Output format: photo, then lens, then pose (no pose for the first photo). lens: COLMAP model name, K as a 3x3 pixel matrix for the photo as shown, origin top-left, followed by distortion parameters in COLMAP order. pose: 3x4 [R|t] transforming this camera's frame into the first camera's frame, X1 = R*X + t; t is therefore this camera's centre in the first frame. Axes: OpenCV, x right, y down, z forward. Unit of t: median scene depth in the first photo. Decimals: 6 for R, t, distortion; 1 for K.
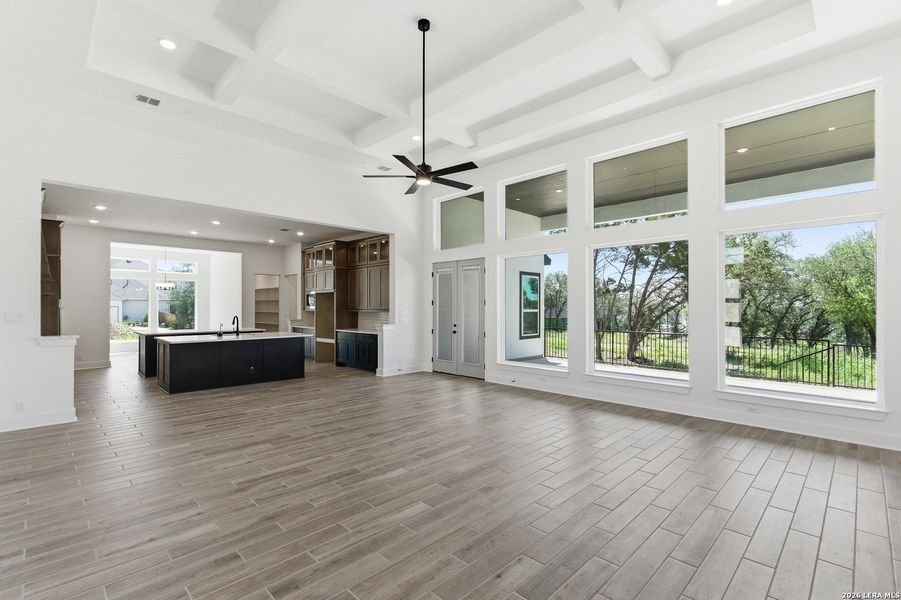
lens RADIAL K [[412.2, 0, 445.9], [0, 412.2, 303.6], [0, 0, 1]] dist [0.003623, 0.000445]
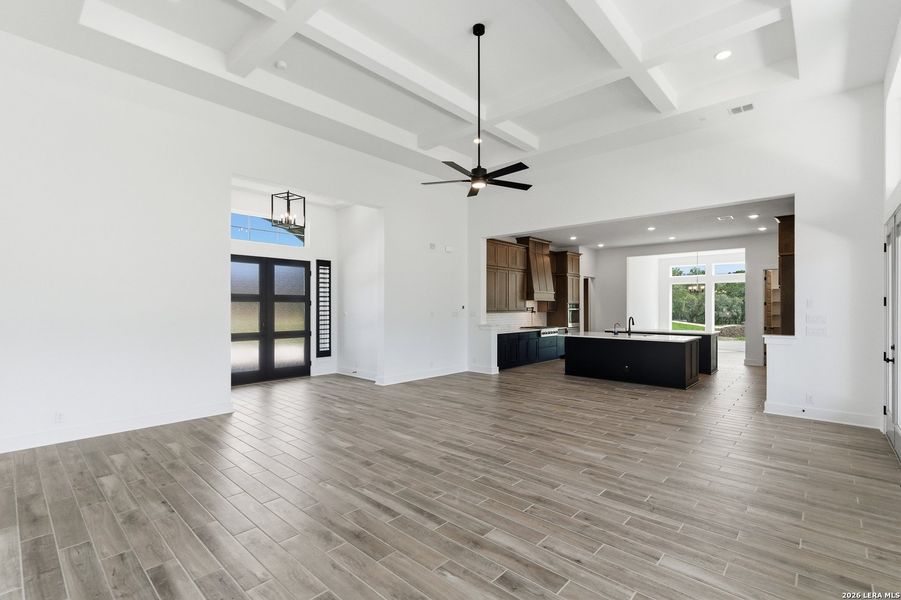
lens RADIAL K [[409.8, 0, 450.5], [0, 409.8, 300.0], [0, 0, 1]] dist [-0.026200, 0.000027]
pose [[0.049111, -0.020098, -0.998591, 0.945531], [0.004924, 0.999790, -0.019880, 0.009821], [0.998781, -0.003941, 0.049200, 0.880329]]
